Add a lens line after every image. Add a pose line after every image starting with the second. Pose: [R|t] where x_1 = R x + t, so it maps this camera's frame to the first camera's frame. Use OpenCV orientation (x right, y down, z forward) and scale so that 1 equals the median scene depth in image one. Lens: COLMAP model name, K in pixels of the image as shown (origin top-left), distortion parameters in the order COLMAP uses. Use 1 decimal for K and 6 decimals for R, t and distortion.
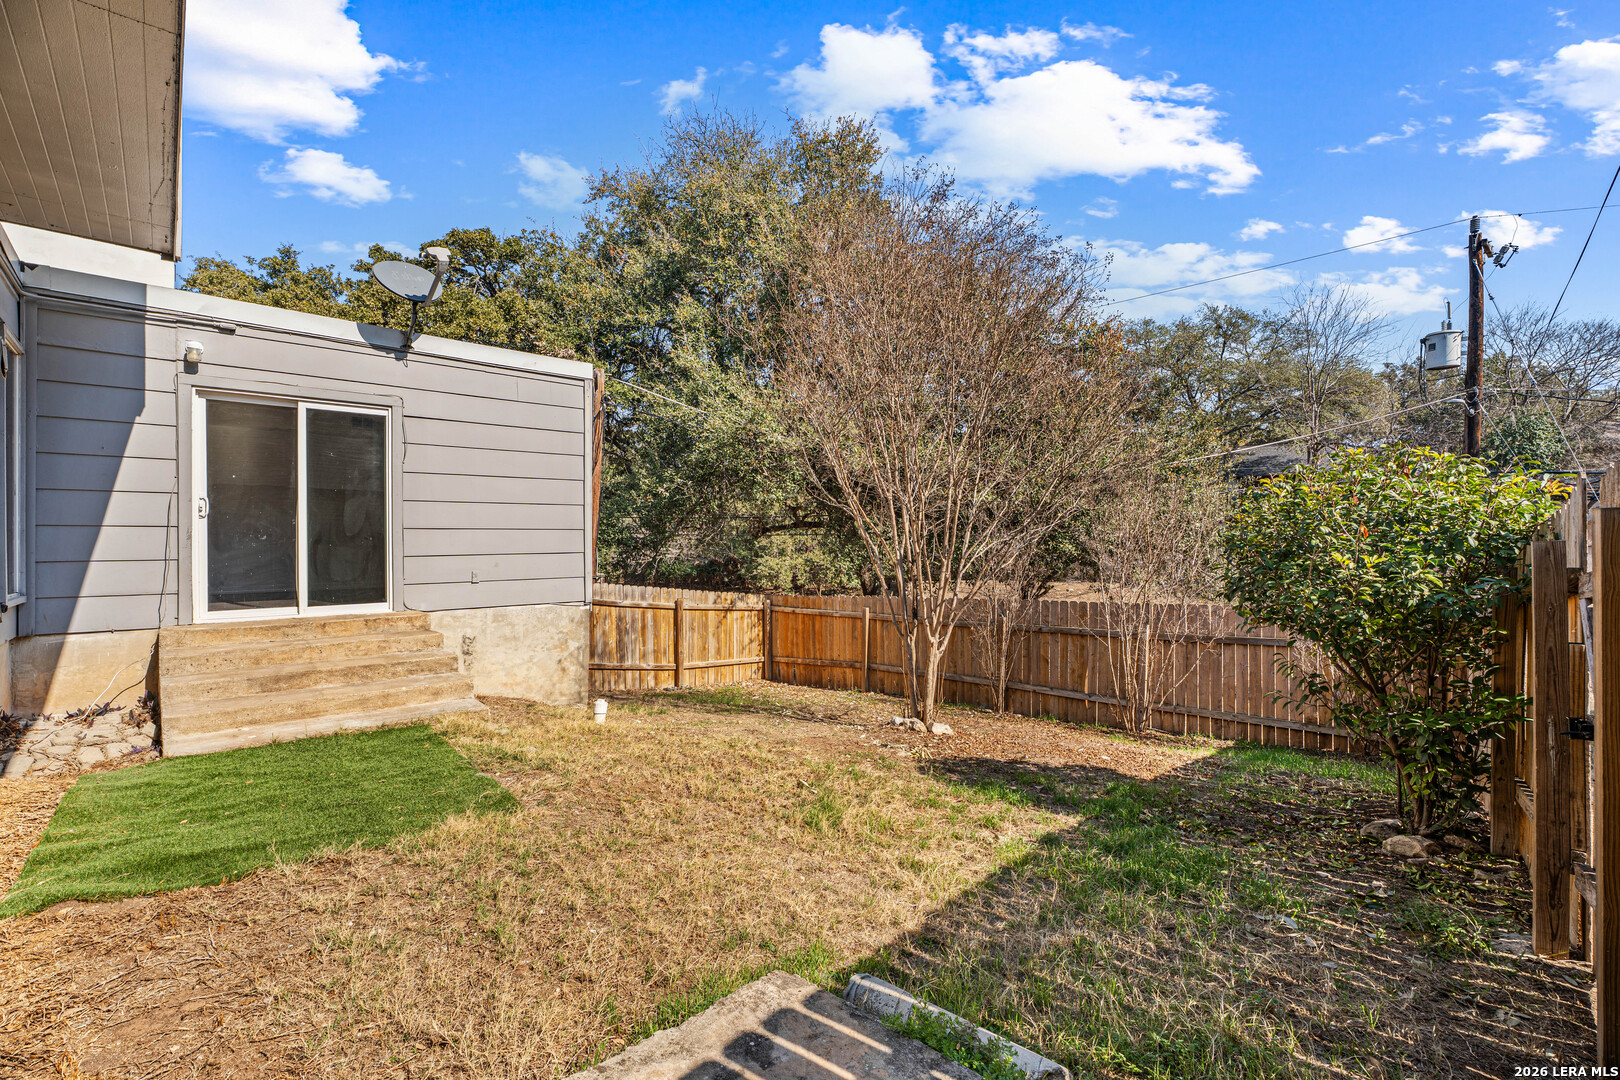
lens RADIAL K [[719.1, 0, 800.7], [0, 719.1, 543.7], [0, 0, 1]] dist [0.000255, -0.000810]
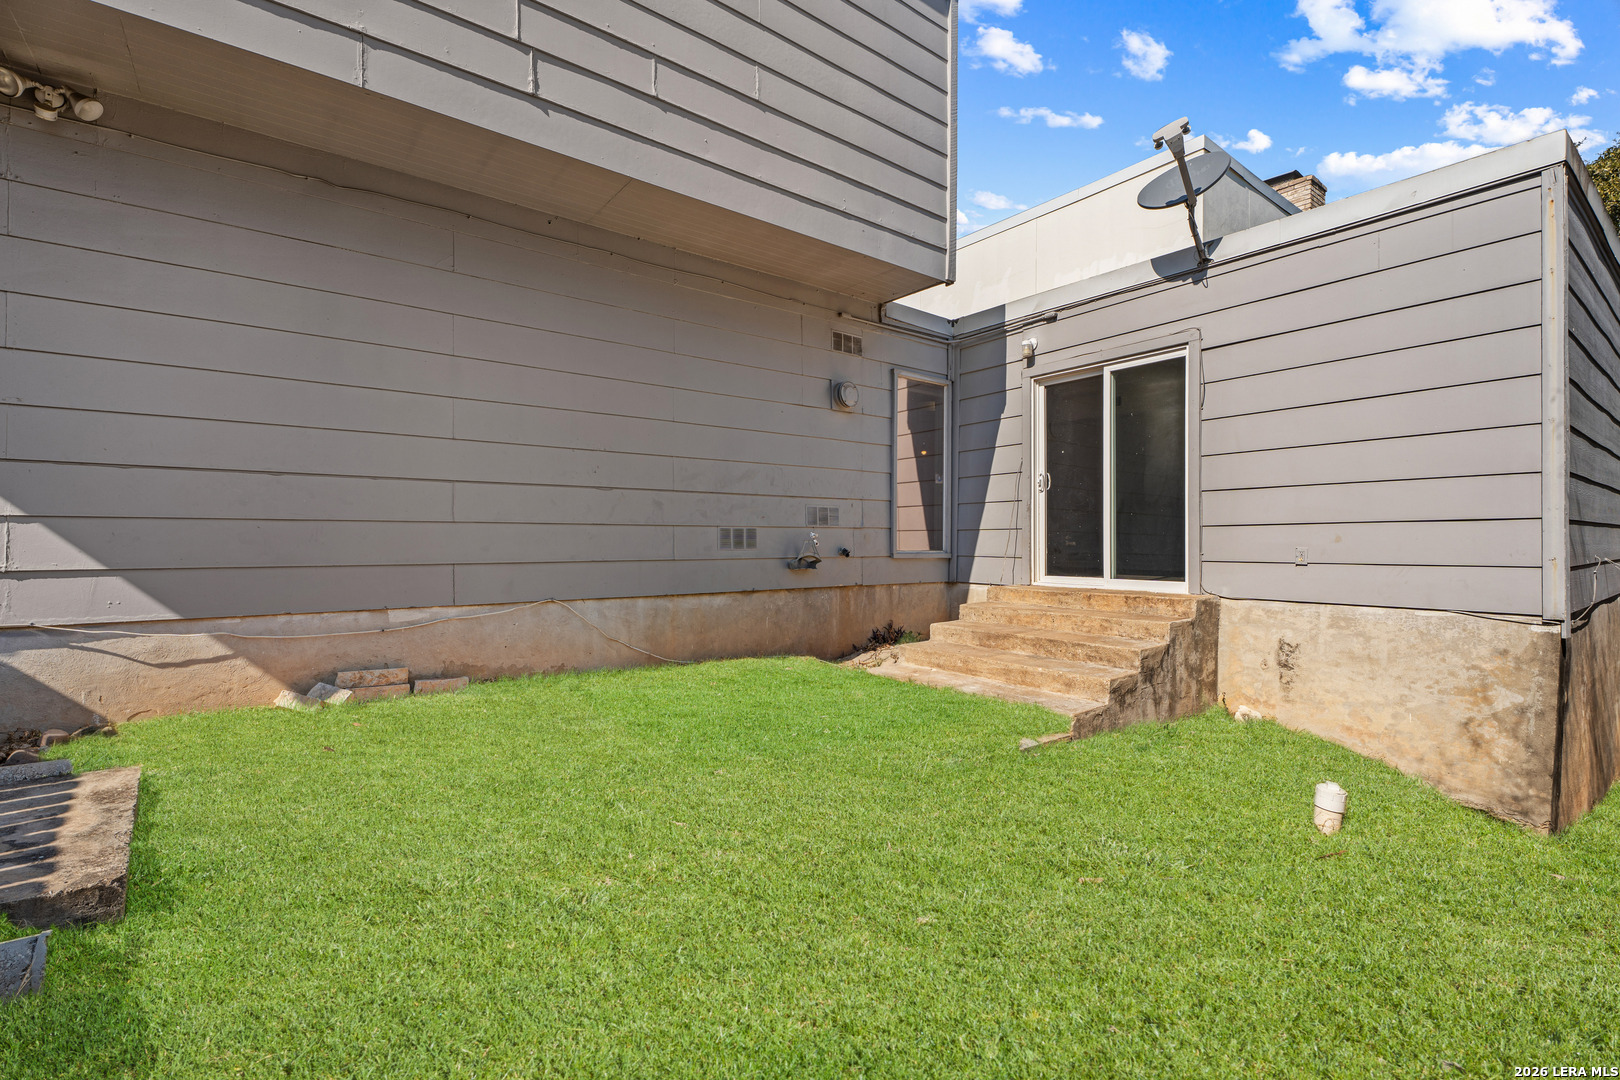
lens RADIAL K [[719.1, 0, 811.1], [0, 719.1, 541.9], [0, 0, 1]] dist [0.000255, -0.000810]
pose [[-0.076172, 0.001498, -0.997094, 0.278315], [-0.006639, 0.999976, 0.002010, 0.036541], [0.997073, 0.006772, -0.076160, 0.631152]]
